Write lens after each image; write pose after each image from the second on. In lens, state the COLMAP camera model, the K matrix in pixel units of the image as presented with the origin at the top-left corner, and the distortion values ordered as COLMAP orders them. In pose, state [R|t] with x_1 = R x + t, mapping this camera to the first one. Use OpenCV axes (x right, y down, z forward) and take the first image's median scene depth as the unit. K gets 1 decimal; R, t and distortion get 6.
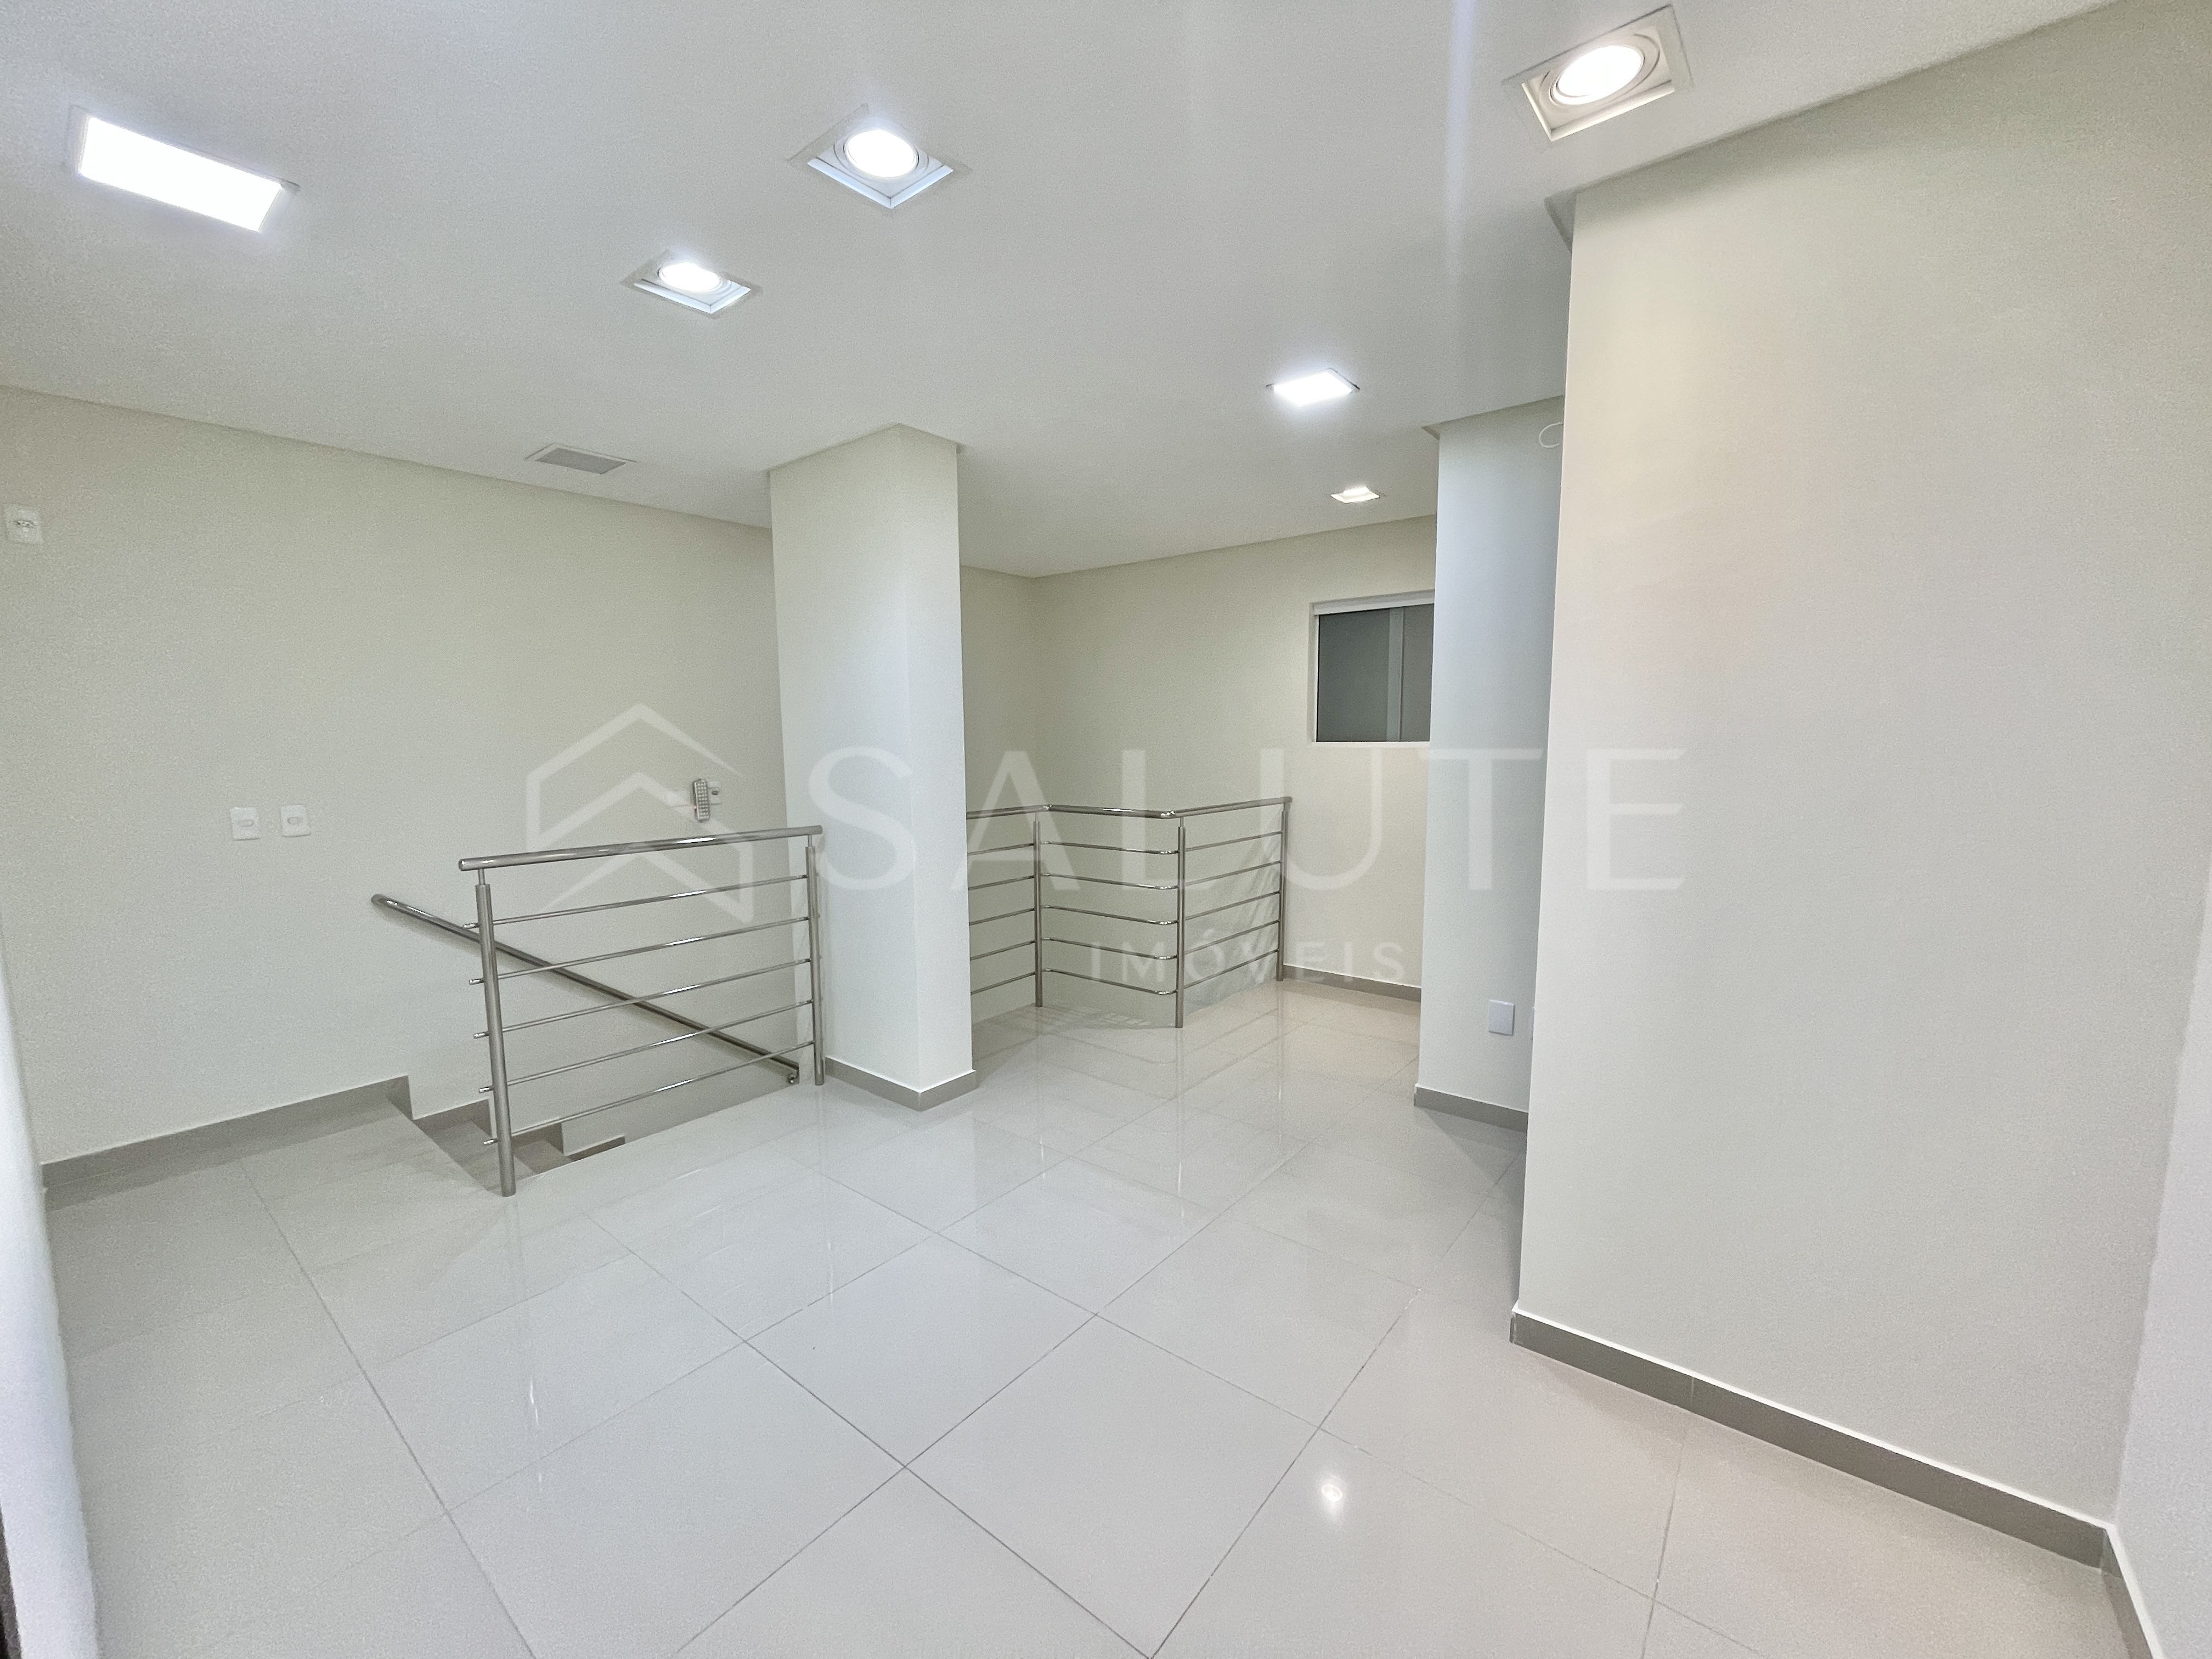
lens RADIAL K [[899.8, 0, 1108.9], [0, 899.8, 836.7], [0, 0, 1]] dist [0.007194, 0.000578]
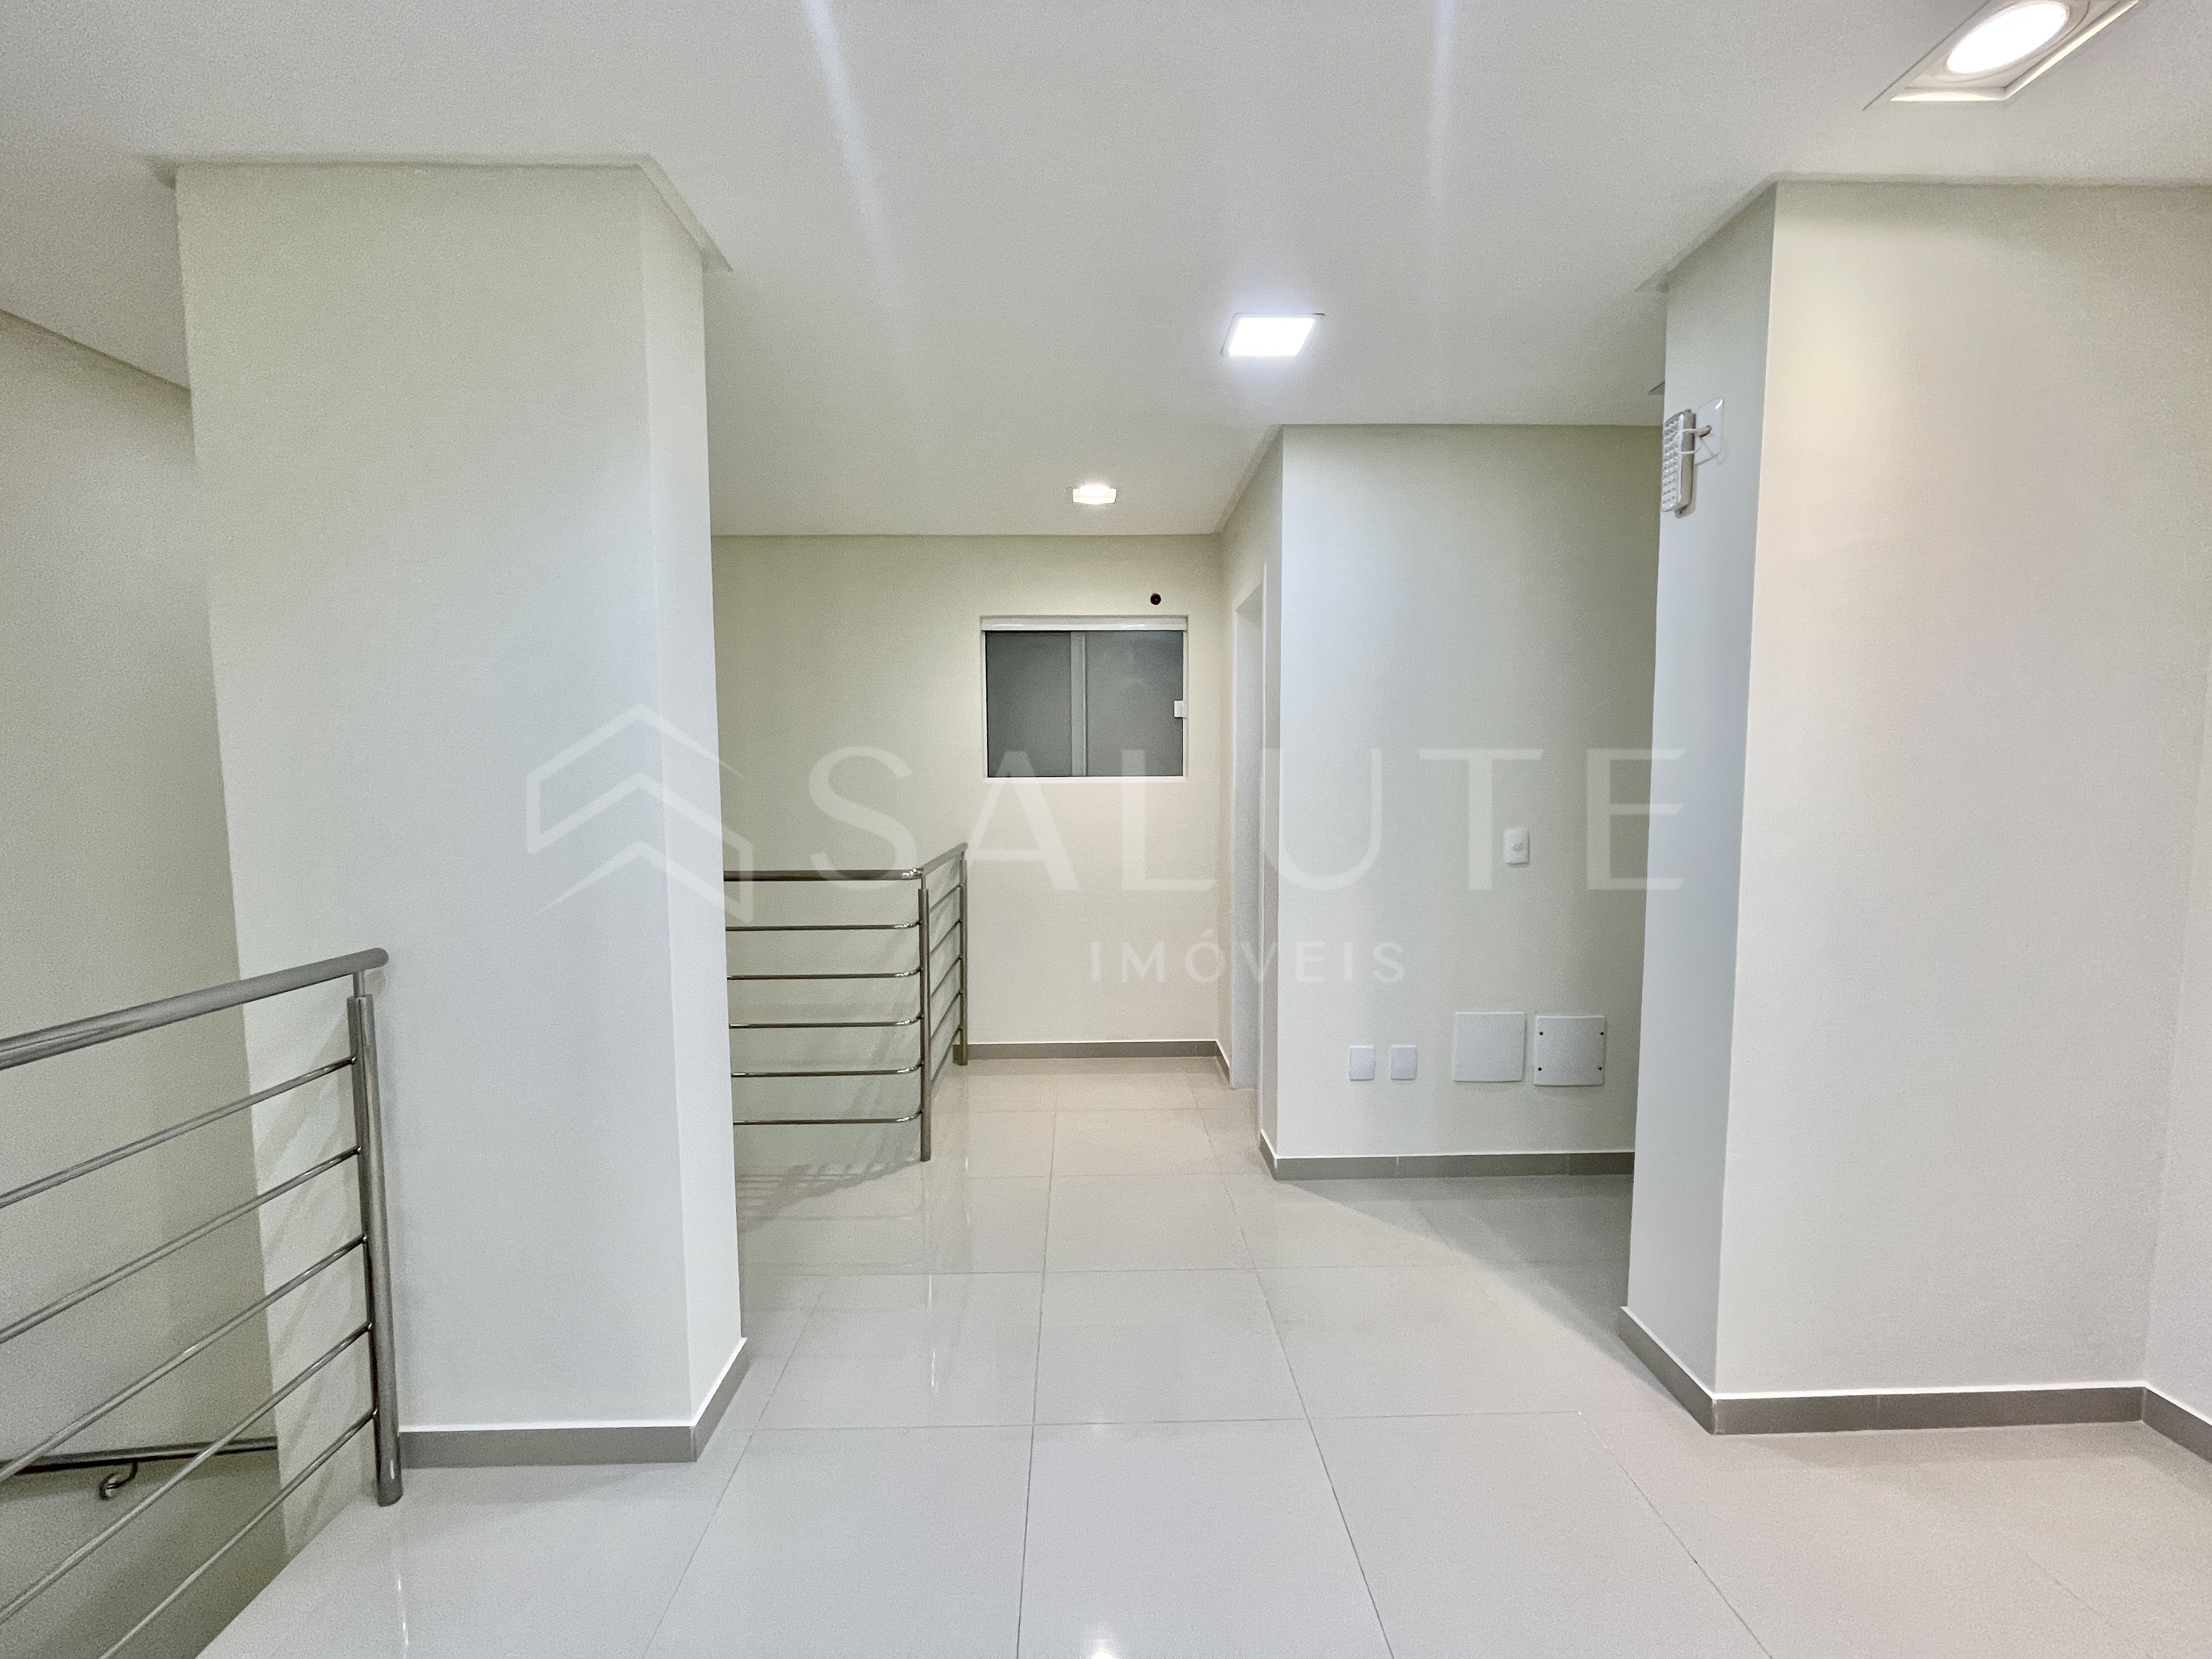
lens RADIAL K [[909.0, 0, 1105.2], [0, 909.0, 838.2], [0, 0, 1]] dist [0.017046, 0.000044]
pose [[0.760804, -0.043413, 0.647528, -0.289957], [0.072797, 0.997172, -0.018677, -0.028412], [-0.644886, 0.061348, 0.761812, 0.322390]]
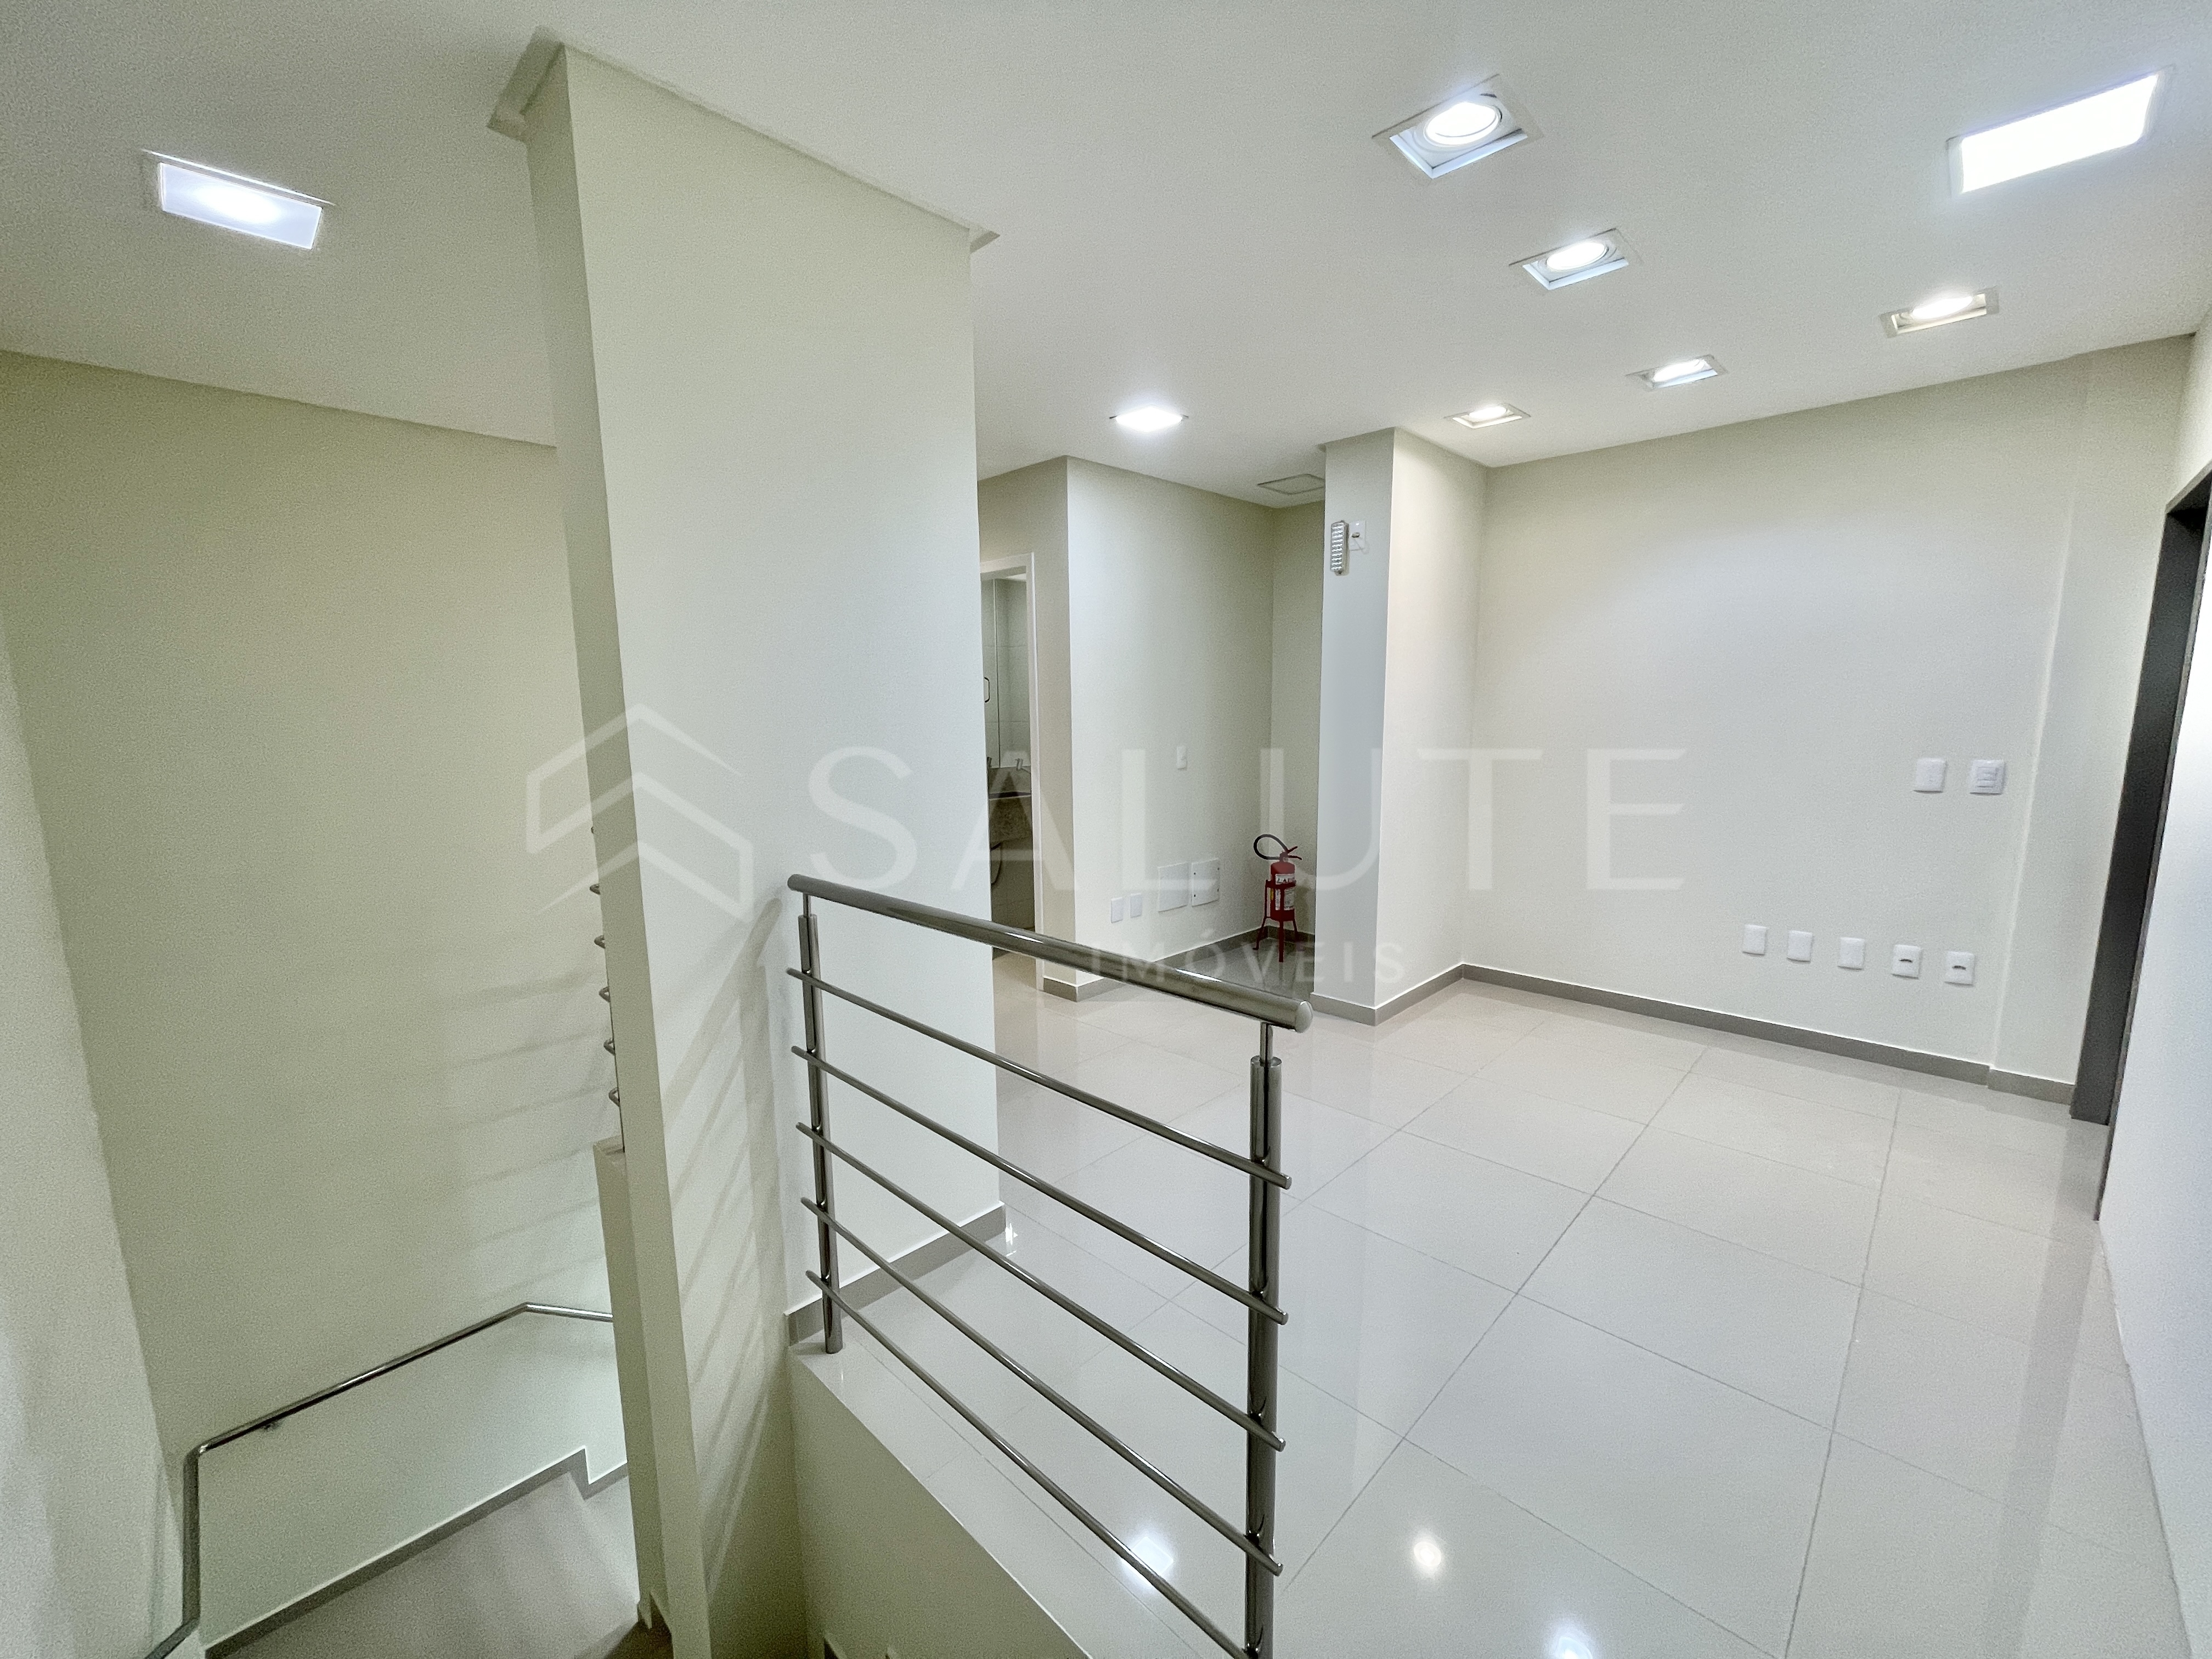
lens RADIAL K [[885.6, 0, 1104.6], [0, 885.6, 835.8], [0, 0, 1]] dist [-0.001374, -0.000170]
pose [[0.093235, -0.137968, 0.986039, -0.672983], [0.124227, 0.984225, 0.125968, -0.065332], [-0.987864, 0.110748, 0.108904, 0.639375]]
